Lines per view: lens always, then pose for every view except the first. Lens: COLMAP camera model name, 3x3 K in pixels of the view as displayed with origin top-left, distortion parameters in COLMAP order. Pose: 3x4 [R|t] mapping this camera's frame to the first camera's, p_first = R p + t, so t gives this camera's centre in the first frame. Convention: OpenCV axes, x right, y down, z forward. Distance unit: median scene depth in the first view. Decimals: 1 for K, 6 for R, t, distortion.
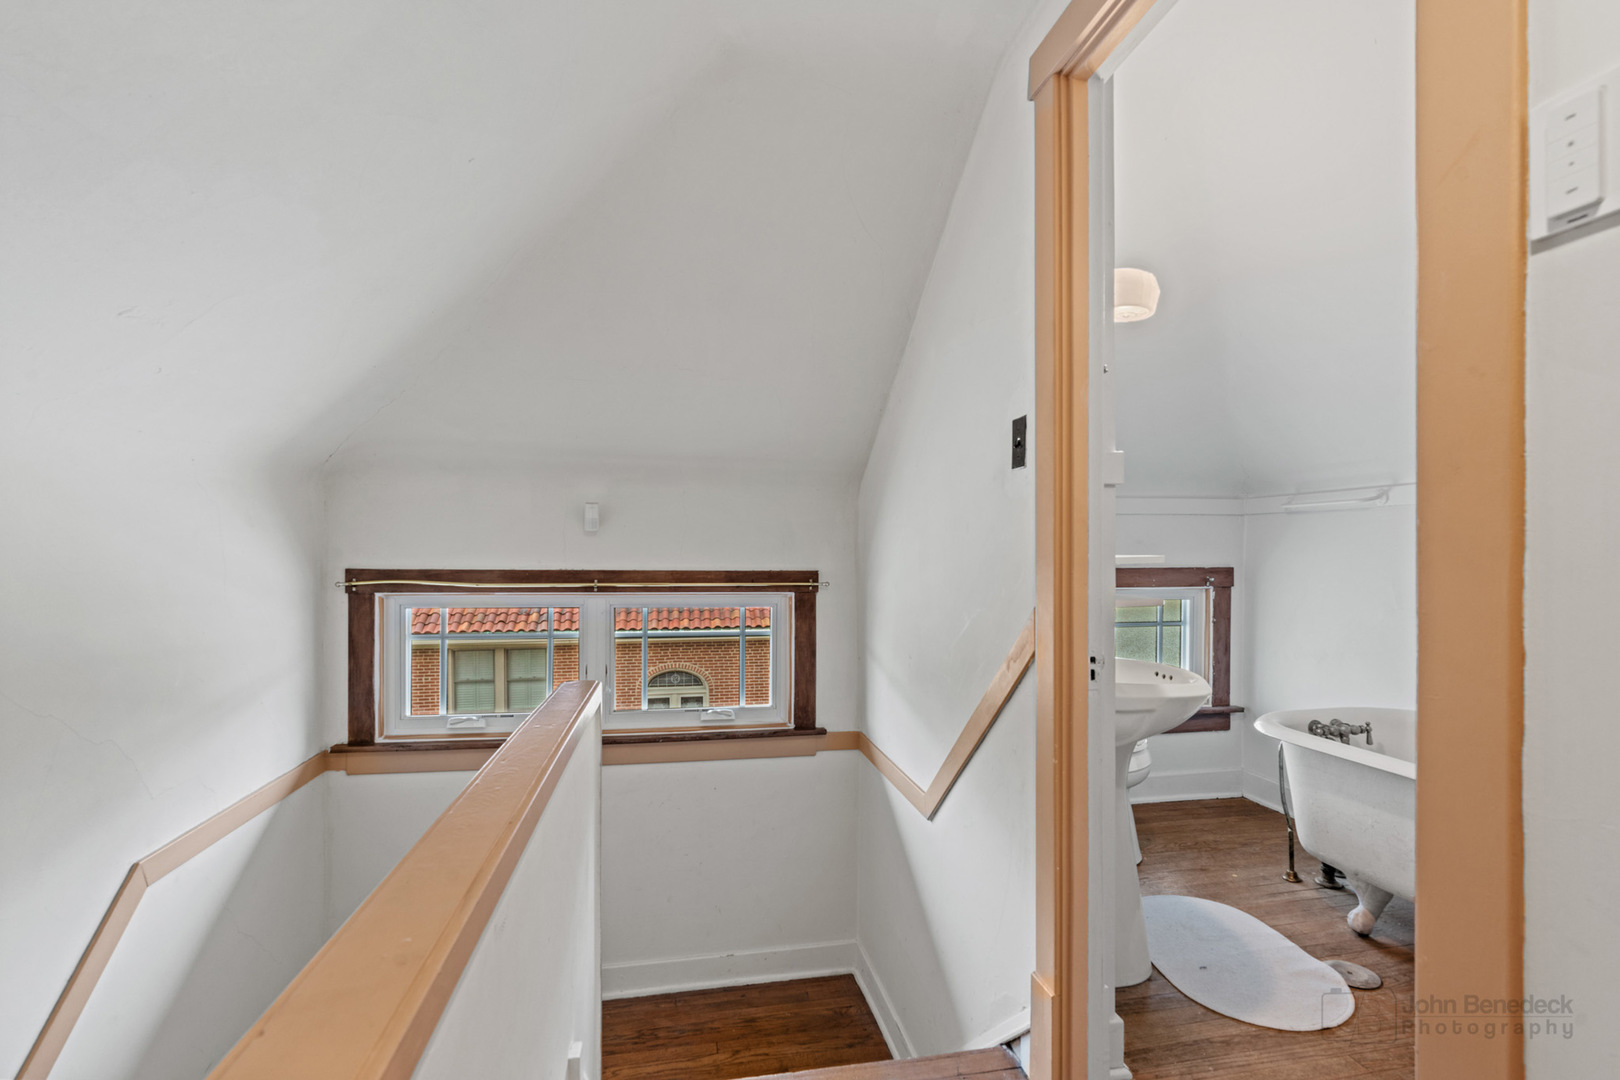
lens RADIAL K [[742.4, 0, 818.9], [0, 742.4, 562.2], [0, 0, 1]] dist [-0.010452, 0.005029]
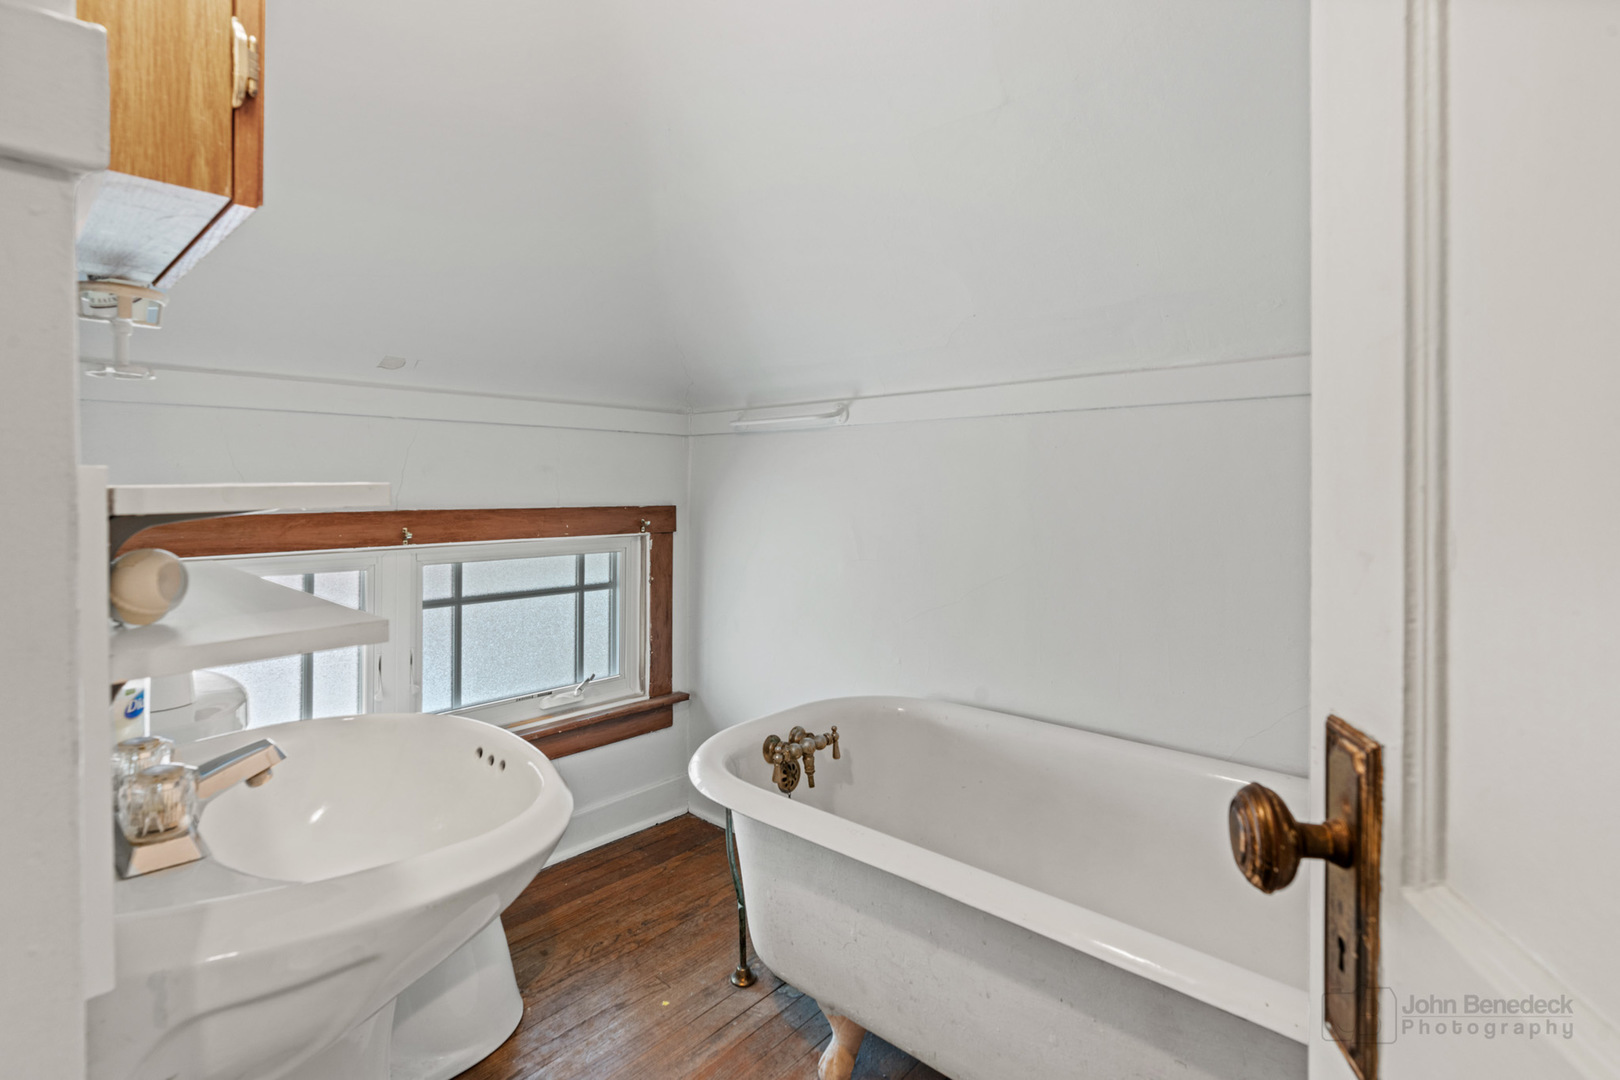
lens RADIAL K [[742.4, 0, 814.9], [0, 742.4, 495.0], [0, 0, 1]] dist [-0.010452, 0.005029]
pose [[0.789067, -0.000252, 0.614308, 0.233629], [0.002861, 0.999991, -0.003266, -0.000947], [-0.614301, 0.004335, 0.789060, 0.359345]]
